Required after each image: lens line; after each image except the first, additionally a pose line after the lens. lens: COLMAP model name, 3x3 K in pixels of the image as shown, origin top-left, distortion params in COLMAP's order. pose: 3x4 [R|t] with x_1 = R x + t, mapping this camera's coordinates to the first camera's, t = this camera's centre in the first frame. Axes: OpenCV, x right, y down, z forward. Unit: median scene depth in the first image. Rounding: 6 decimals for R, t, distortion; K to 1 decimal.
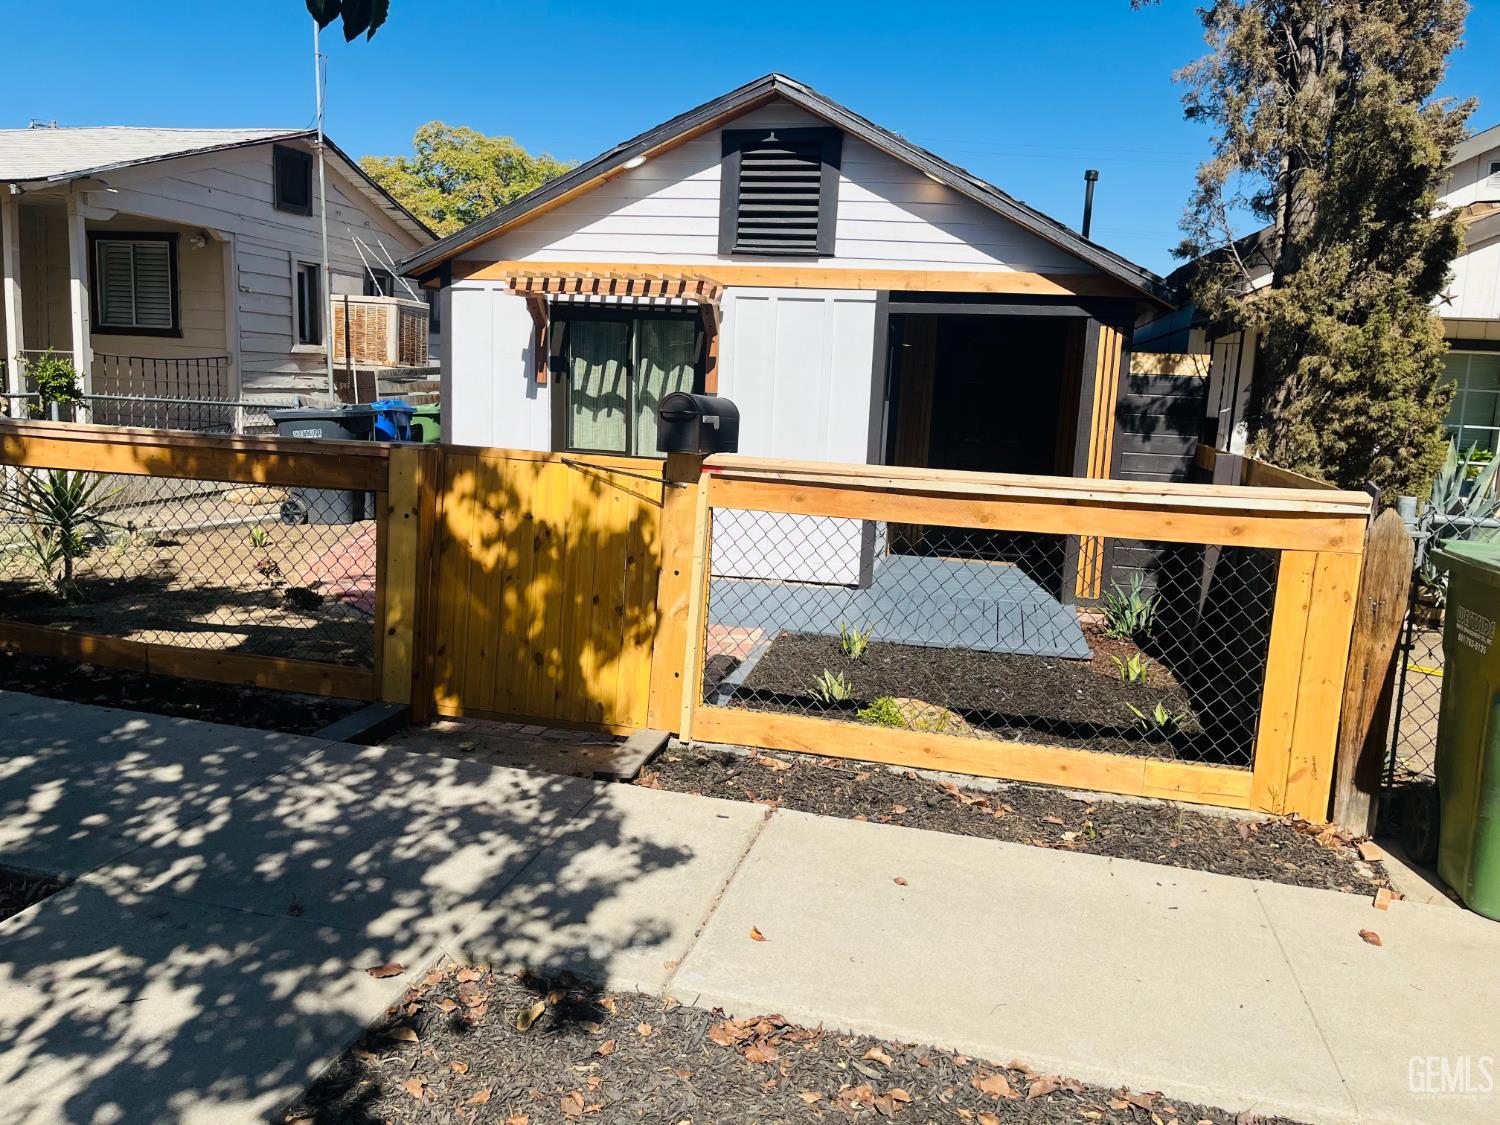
lens RADIAL K [[1124.3, 0, 755.6], [0, 1124.3, 557.7], [0, 0, 1]] dist [0.061320, -0.085854]
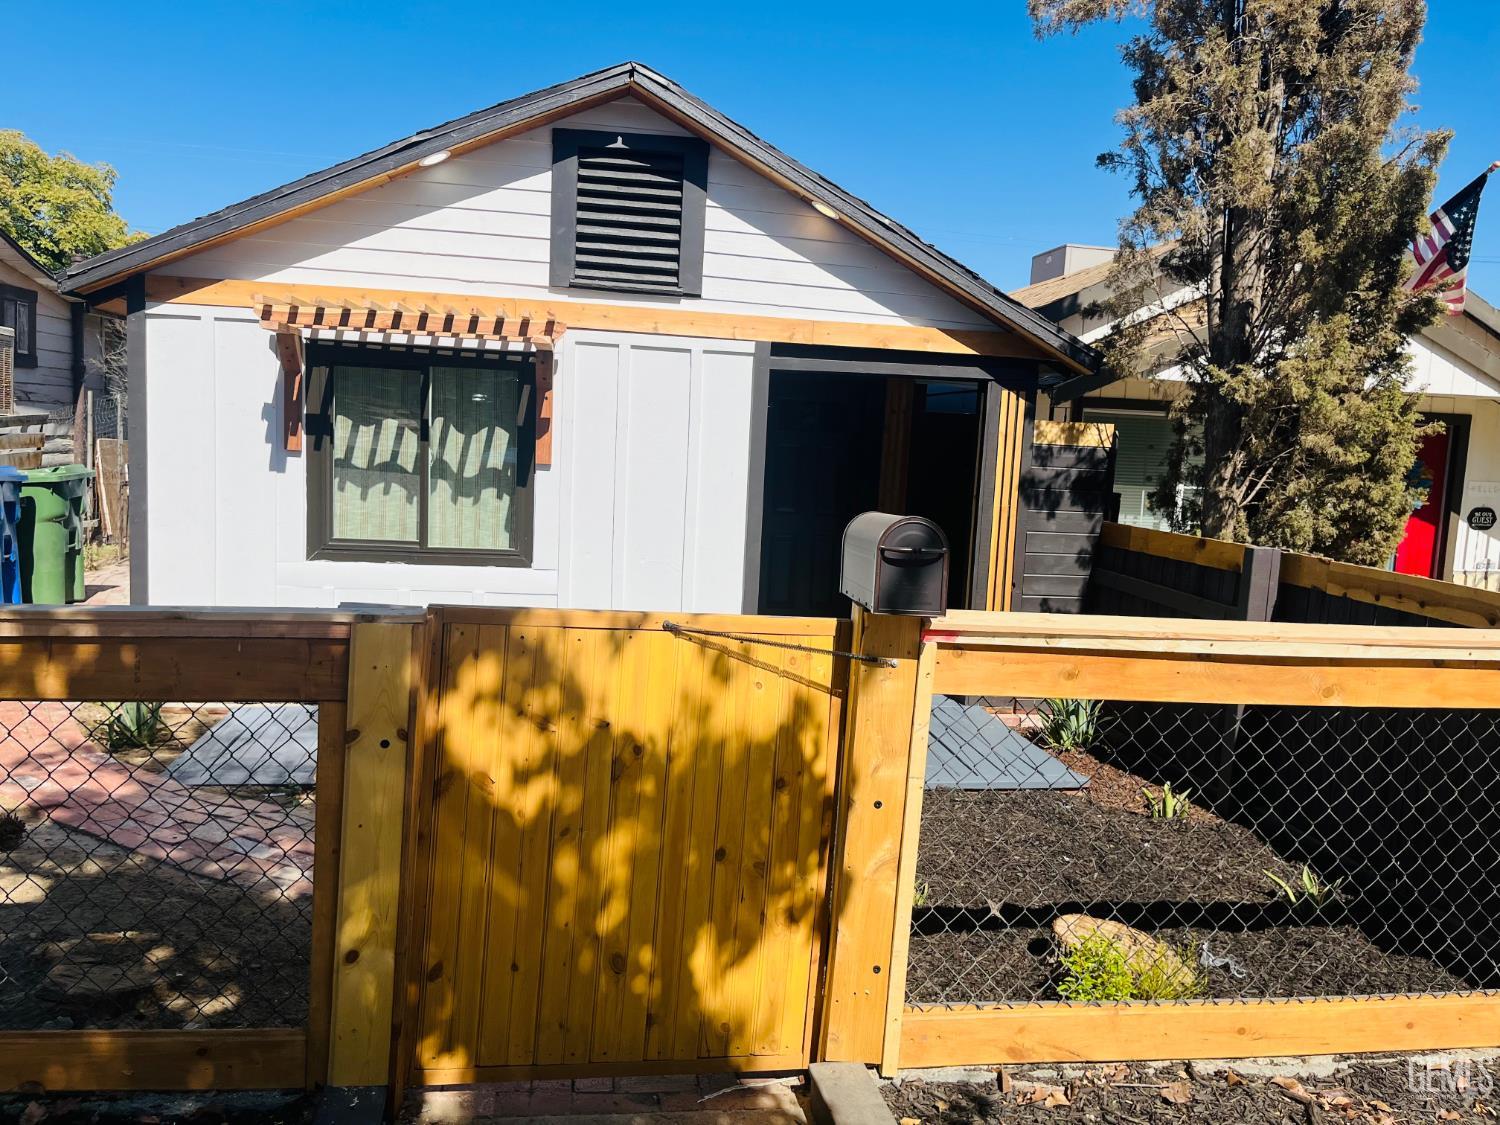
lens RADIAL K [[1124.3, 0, 755.6], [0, 1124.3, 557.7], [0, 0, 1]] dist [0.061320, -0.085854]
pose [[0.932045, -0.035957, 0.360555, -0.199130], [0.047610, 0.998590, -0.023485, -0.062607], [-0.359202, 0.039055, 0.932442, 0.251755]]
